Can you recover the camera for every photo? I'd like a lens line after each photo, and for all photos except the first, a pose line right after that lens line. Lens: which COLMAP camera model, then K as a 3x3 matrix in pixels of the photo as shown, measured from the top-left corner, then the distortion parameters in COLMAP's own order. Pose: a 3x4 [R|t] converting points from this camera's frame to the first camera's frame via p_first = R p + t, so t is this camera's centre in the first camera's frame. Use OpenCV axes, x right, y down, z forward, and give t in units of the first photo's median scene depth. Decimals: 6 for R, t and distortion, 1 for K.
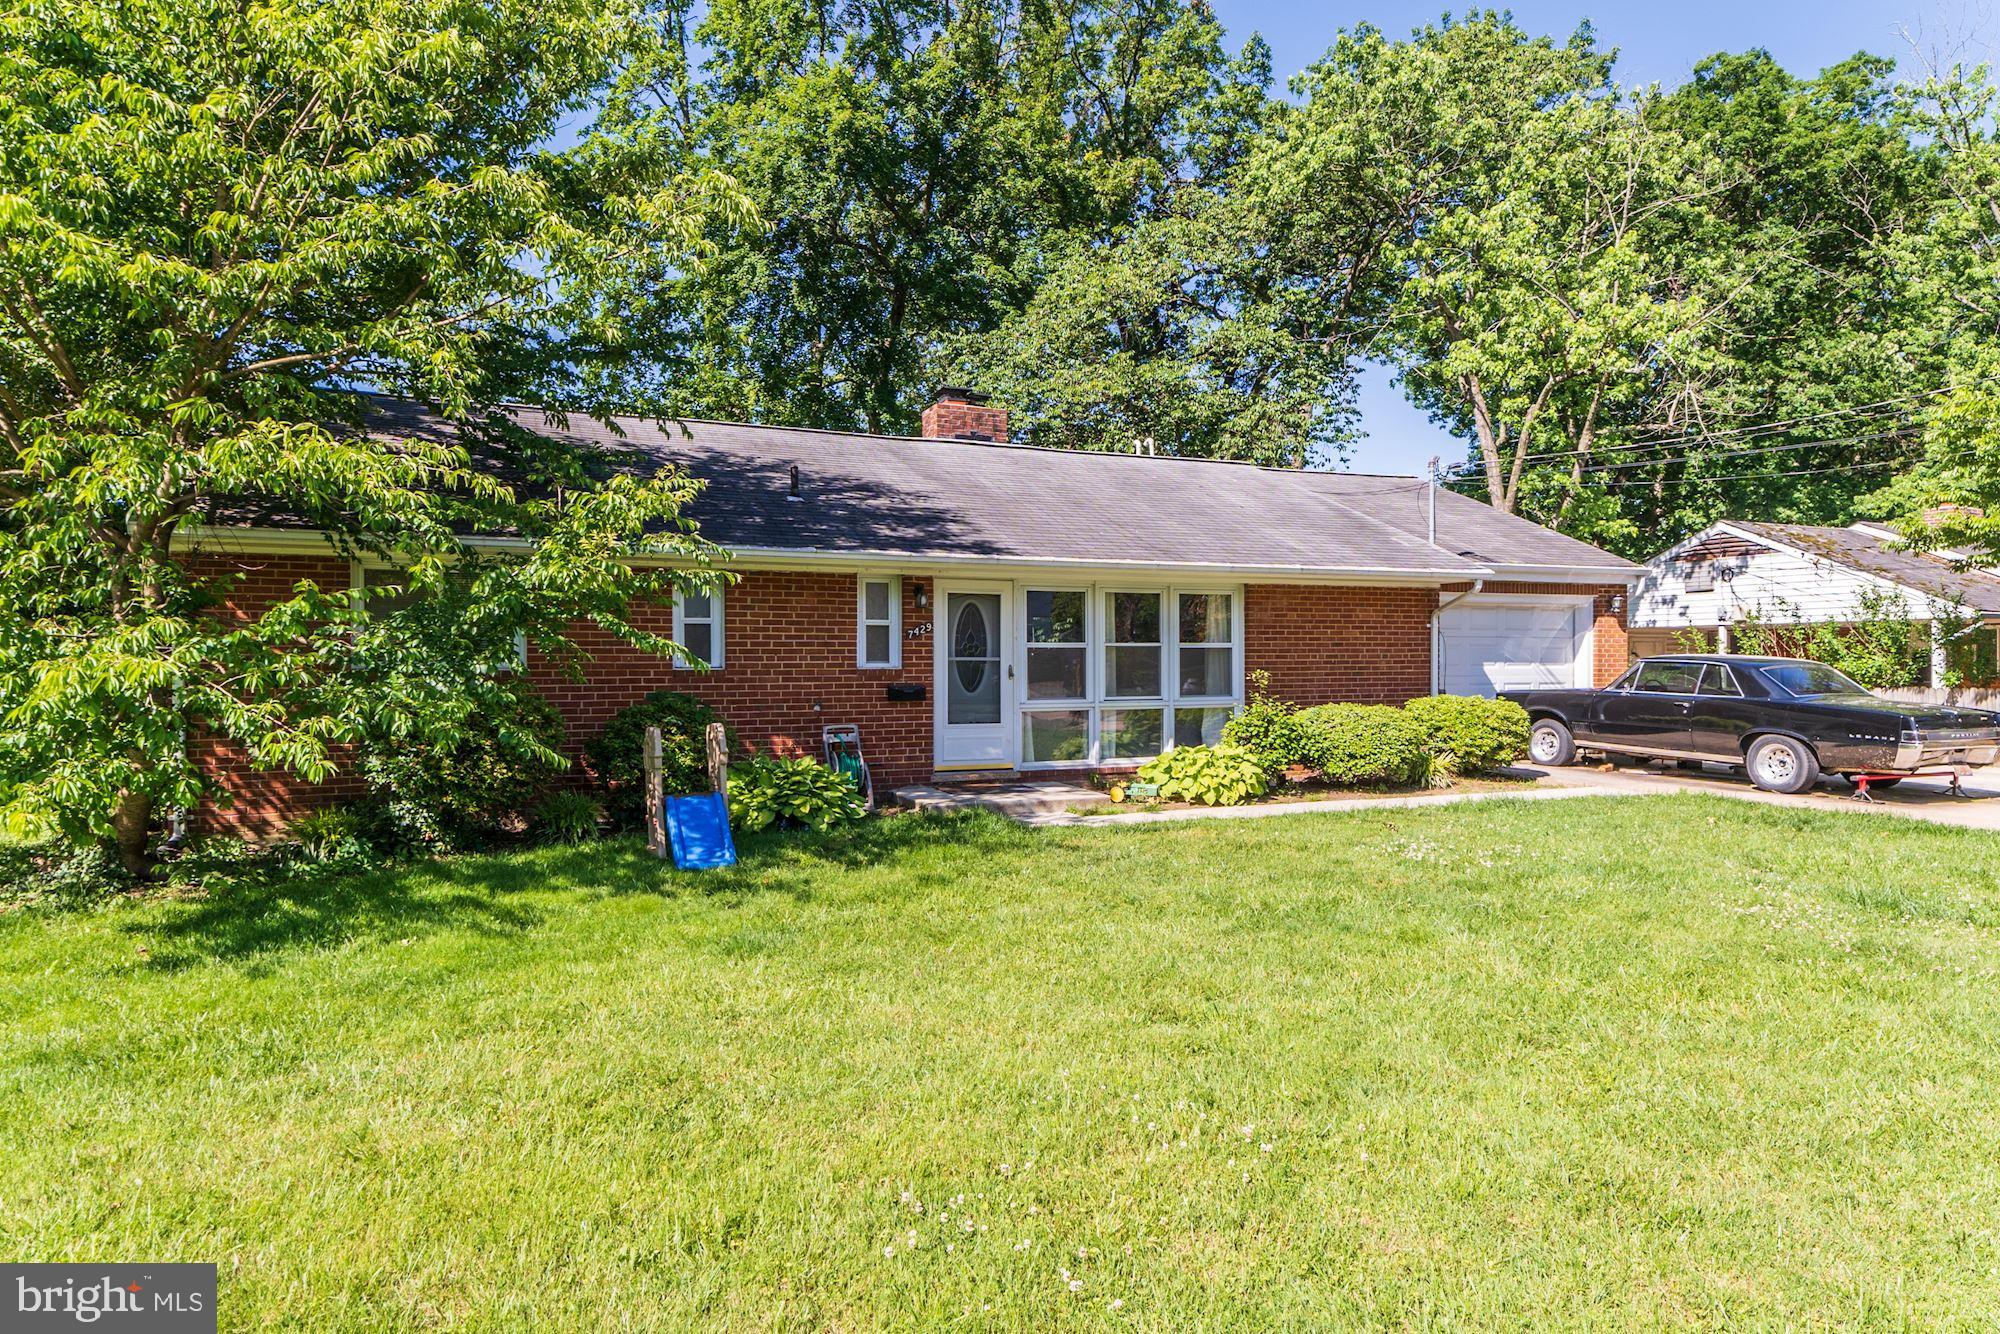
lens RADIAL K [[1333.8, 0, 1000.0], [0, 1333.8, 667.0], [0, 0, 1]] dist [-0.001262, -0.001508]
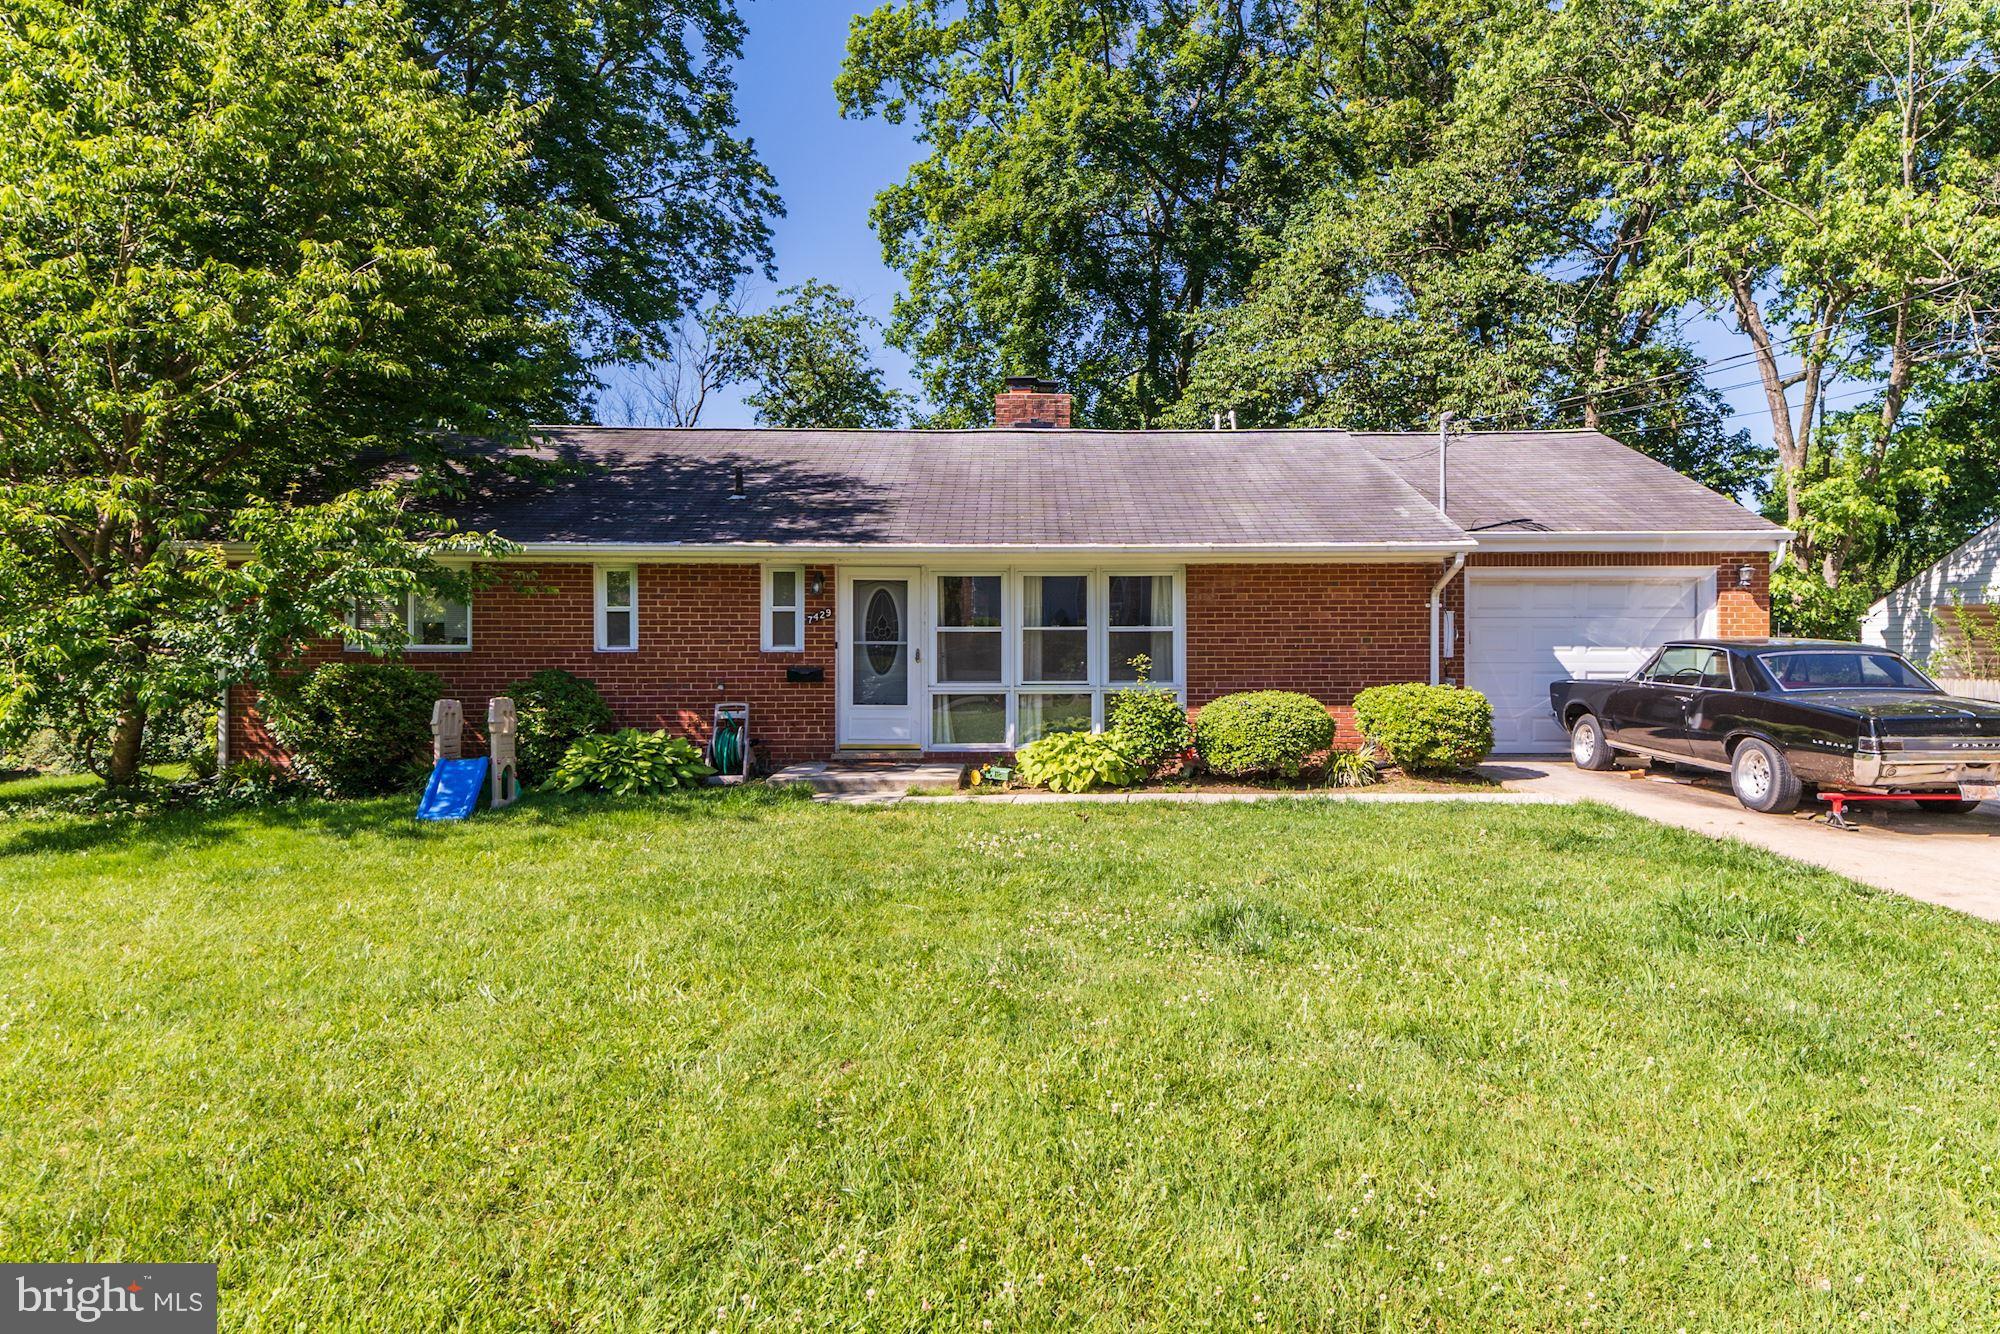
lens RADIAL K [[1333.8, 0, 1000.0], [0, 1333.8, 667.0], [0, 0, 1]] dist [-0.001262, -0.001508]
pose [[0.910216, 0.008145, -0.414054, 0.481621], [-0.002973, 0.999909, 0.013134, -0.000972], [0.414123, -0.010724, 0.910158, 0.081944]]
